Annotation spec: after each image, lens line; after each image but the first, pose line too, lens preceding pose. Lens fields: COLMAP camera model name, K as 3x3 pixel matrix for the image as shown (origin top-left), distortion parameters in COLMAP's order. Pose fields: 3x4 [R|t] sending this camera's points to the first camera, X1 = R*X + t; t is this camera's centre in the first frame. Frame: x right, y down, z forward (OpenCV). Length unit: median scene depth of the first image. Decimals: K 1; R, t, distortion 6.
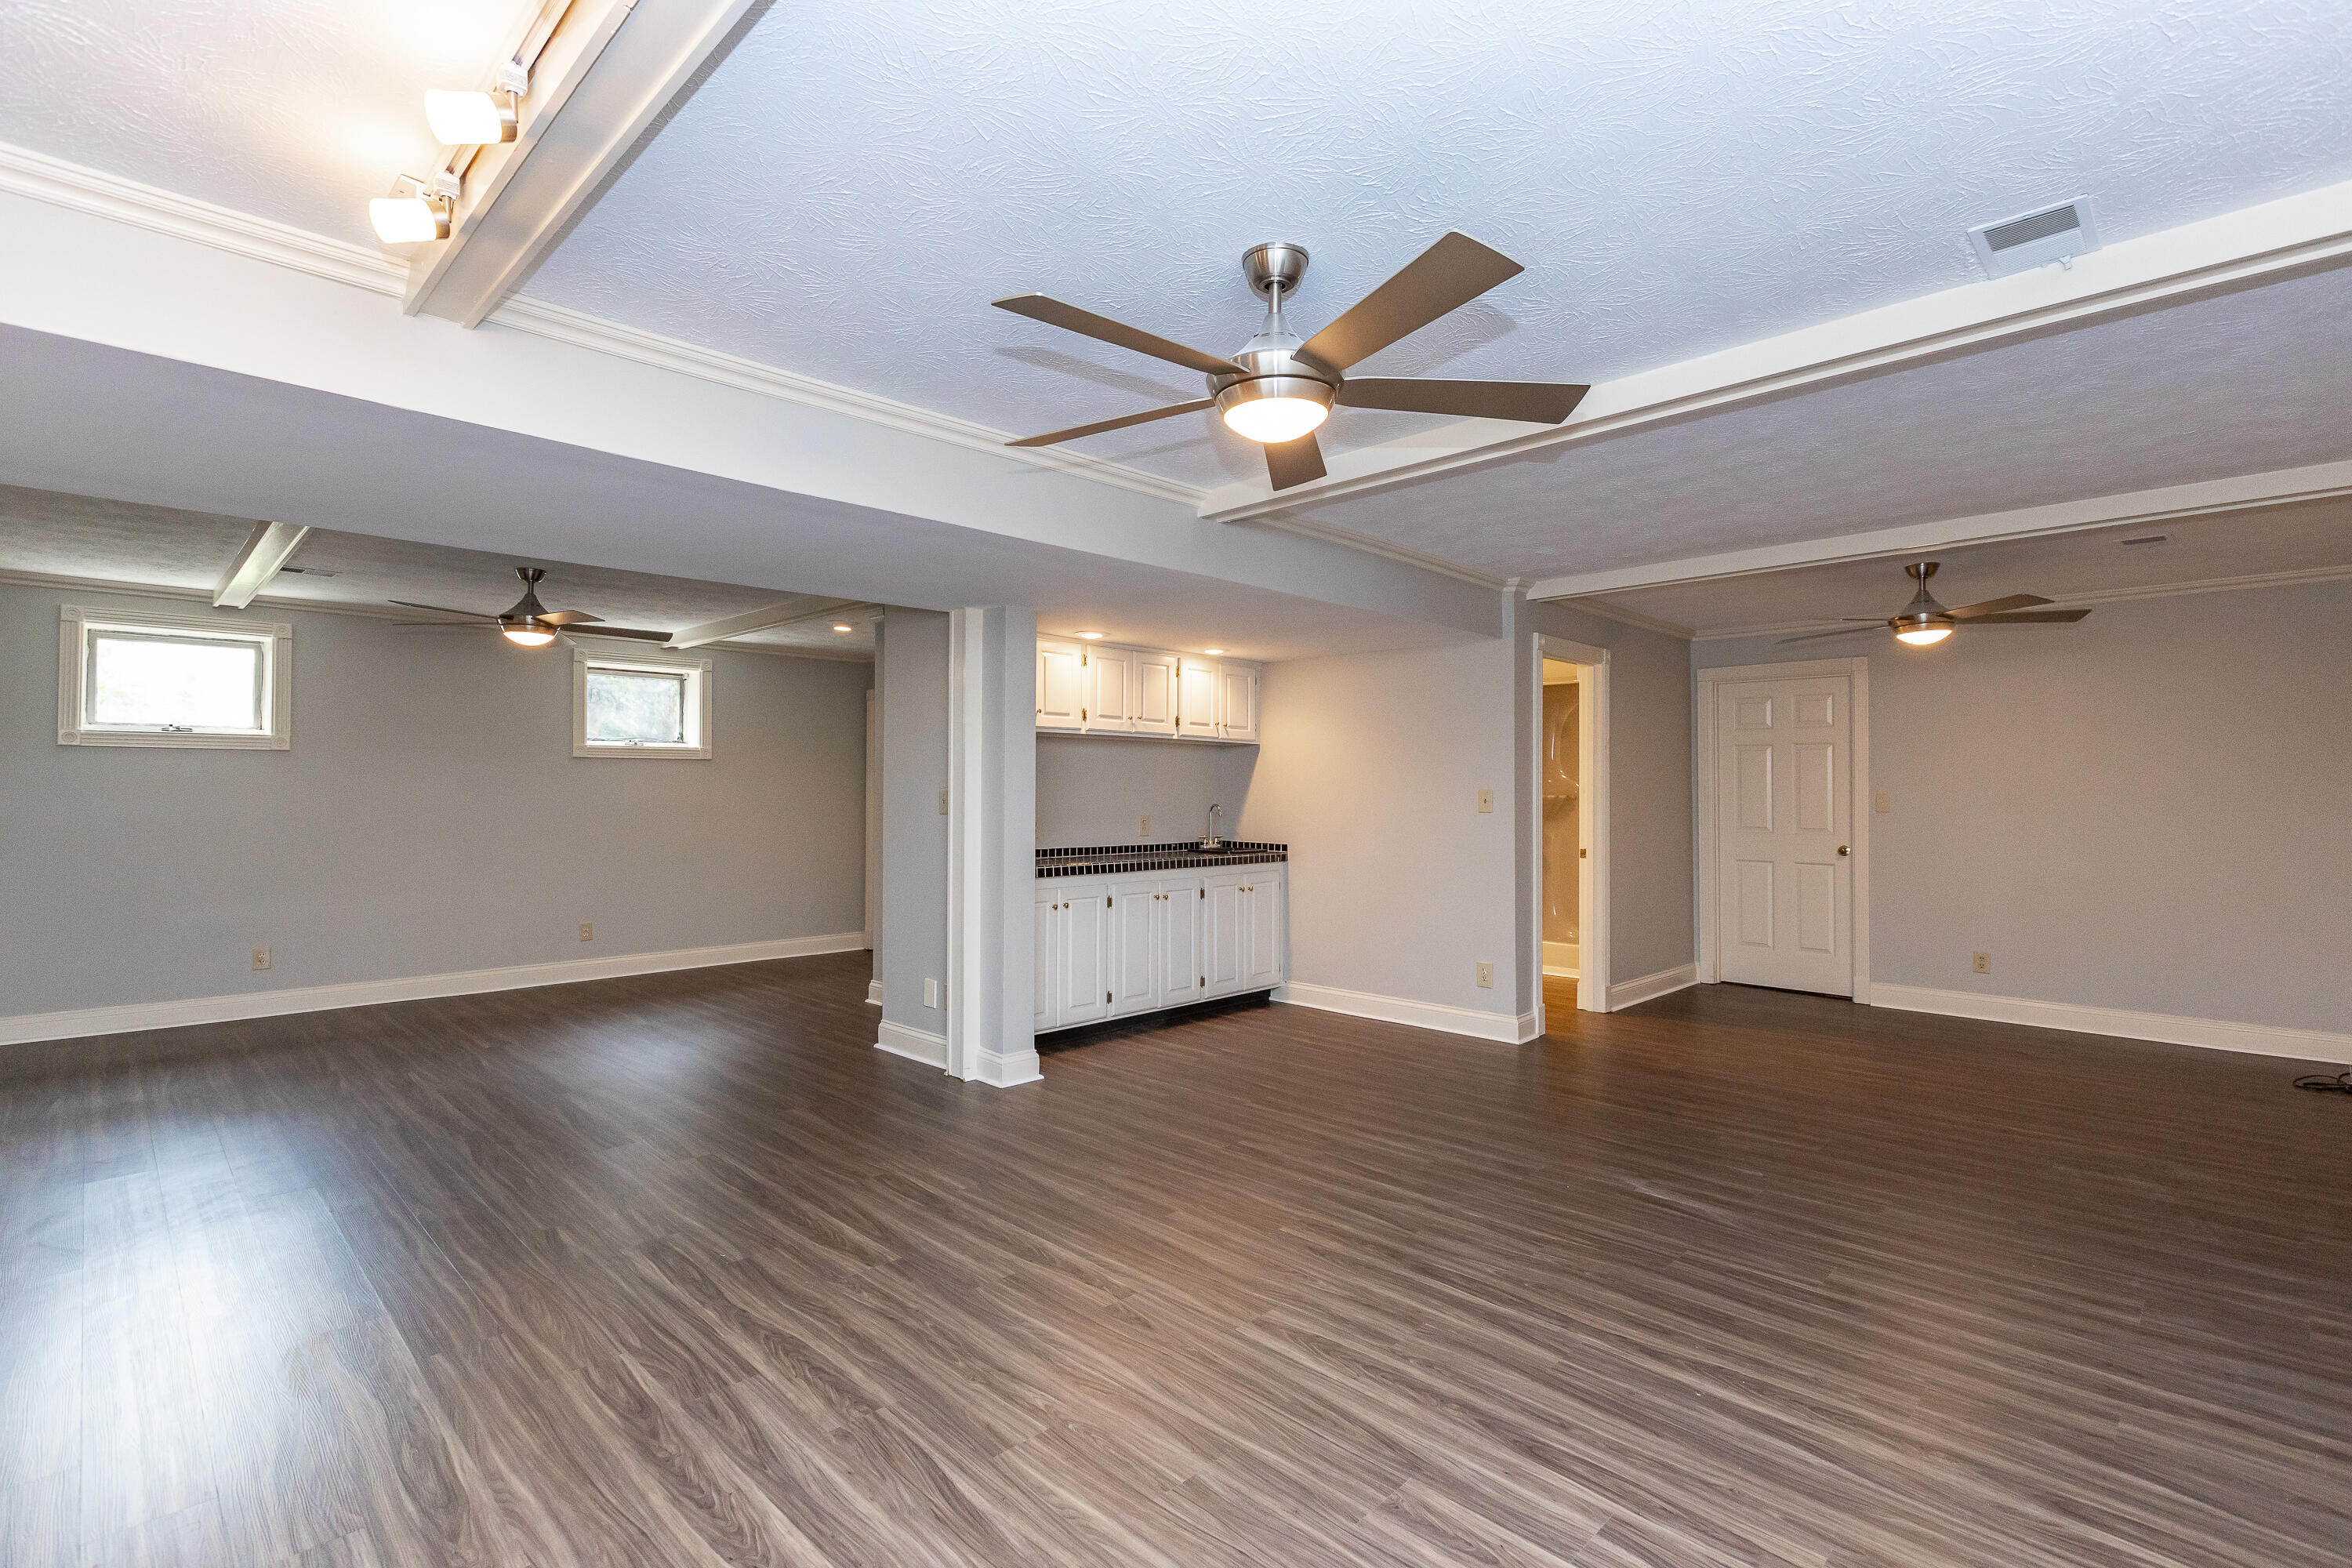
lens RADIAL K [[1077.1, 0, 1171.0], [0, 1077.1, 771.9], [0, 0, 1]] dist [-0.000920, -0.000168]
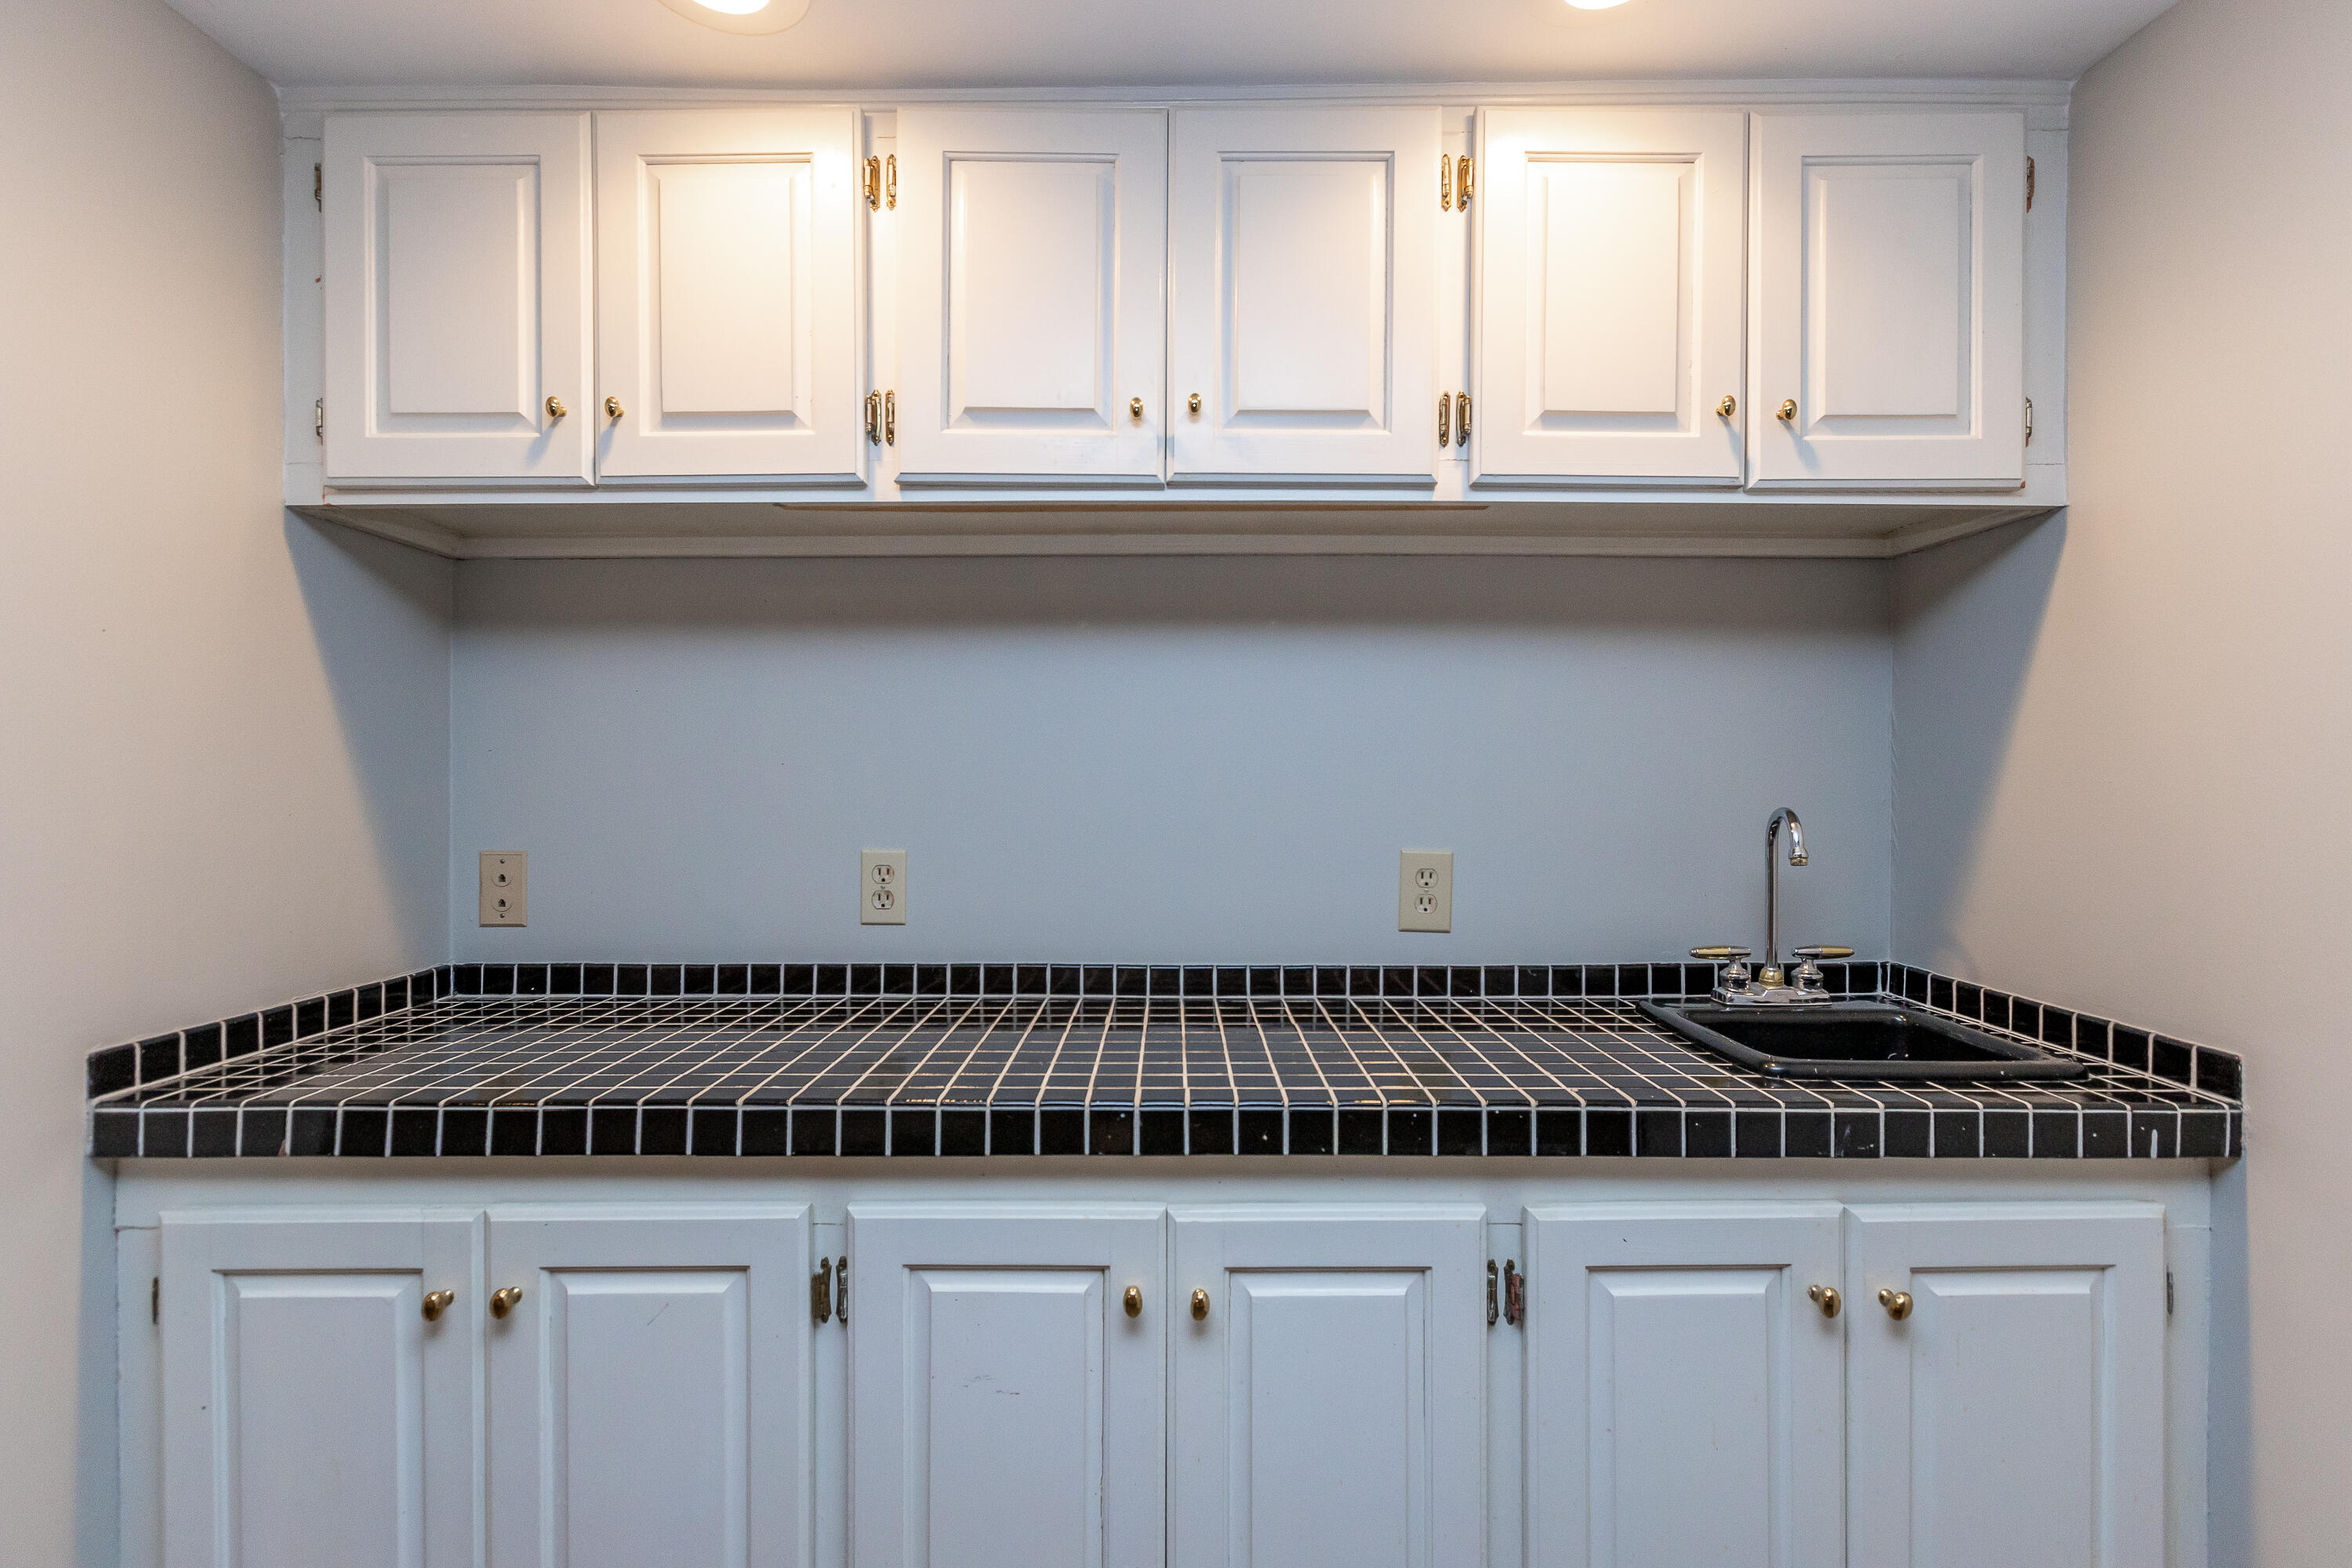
lens RADIAL K [[1077.1, 0, 1171.0], [0, 1077.1, 771.9], [0, 0, 1]] dist [-0.000920, -0.000168]
pose [[0.704482, -0.009794, -0.709654, 0.111183], [0.016716, 0.999856, 0.002795, 0.020430], [0.709525, -0.013832, 0.704545, 0.776883]]
